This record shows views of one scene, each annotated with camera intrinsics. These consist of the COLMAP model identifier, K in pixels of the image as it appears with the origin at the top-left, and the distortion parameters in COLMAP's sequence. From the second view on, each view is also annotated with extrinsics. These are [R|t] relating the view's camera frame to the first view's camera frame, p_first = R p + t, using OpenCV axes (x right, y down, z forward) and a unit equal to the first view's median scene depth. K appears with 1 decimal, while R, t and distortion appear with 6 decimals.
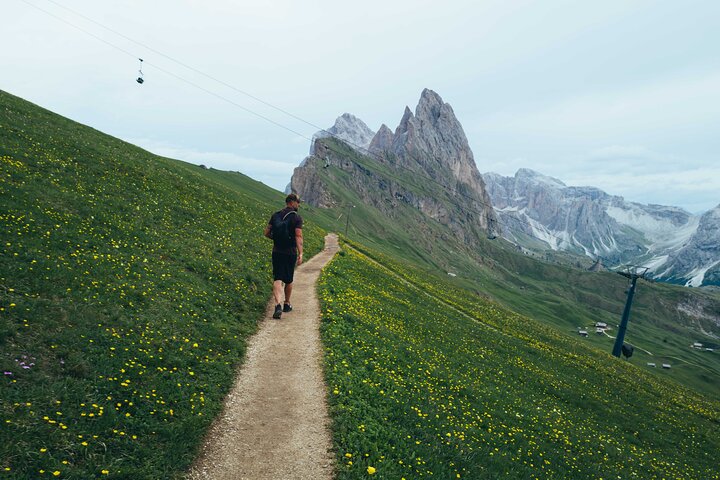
lens RADIAL K [[563.8, 0, 340.4], [0, 563.8, 233.9], [0, 0, 1]] dist [-0.043822, 0.030991]
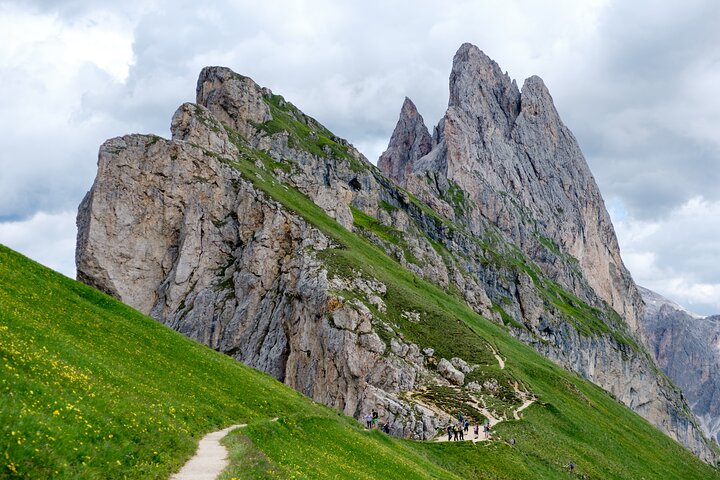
lens RADIAL K [[1180.1, 0, 361.0], [0, 1180.1, 237.2], [0, 0, 1]] dist [-0.001875, 0.000000]
pose [[0.990181, -0.012167, 0.139259, -0.024616], [0.034393, 0.986787, -0.158328, -0.017041], [-0.135492, 0.161563, 0.977517, 0.291674]]
